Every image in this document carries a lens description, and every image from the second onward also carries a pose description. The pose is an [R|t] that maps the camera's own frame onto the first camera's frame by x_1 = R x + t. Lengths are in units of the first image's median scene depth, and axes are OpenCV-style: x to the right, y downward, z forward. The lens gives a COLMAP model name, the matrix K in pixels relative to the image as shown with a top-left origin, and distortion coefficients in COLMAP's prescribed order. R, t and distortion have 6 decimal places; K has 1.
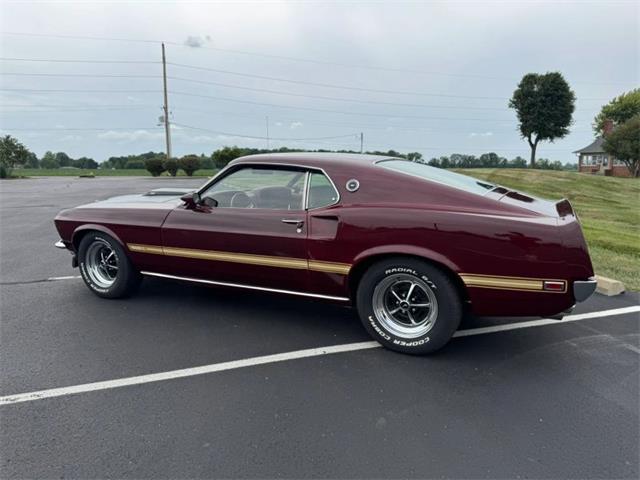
lens RADIAL K [[456.7, 0, 315.7], [0, 456.7, 241.1], [0, 0, 1]] dist [0.029900, -0.034000]
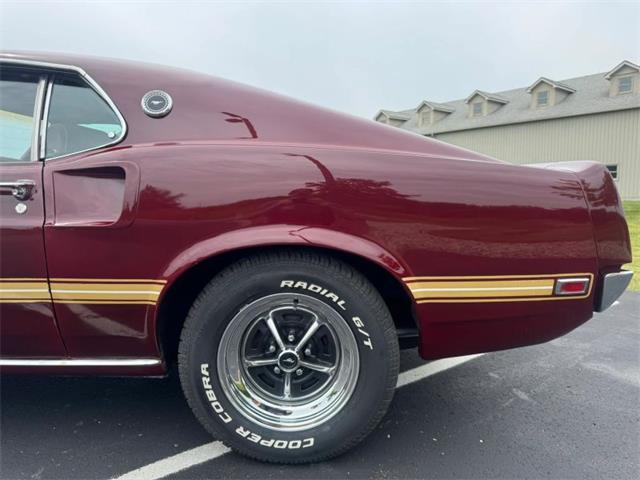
lens RADIAL K [[456.7, 0, 315.9], [0, 456.7, 237.7], [0, 0, 1]] dist [0.029900, -0.034000]
pose [[0.892350, -0.031338, 0.450255, 0.012780], [0.061103, 0.996791, -0.051721, 0.040552], [-0.447189, 0.073665, 0.891401, 0.520796]]
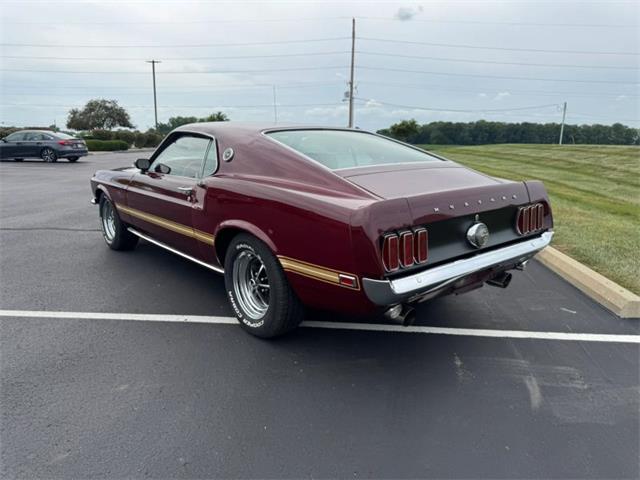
lens RADIAL K [[456.7, 0, 312.2], [0, 456.7, 240.6], [0, 0, 1]] dist [0.029900, -0.034000]
pose [[0.916568, 0.098178, -0.387638, 0.616483], [-0.077759, 0.994647, 0.068056, -0.020887], [0.392245, -0.032235, 0.919296, 0.170599]]
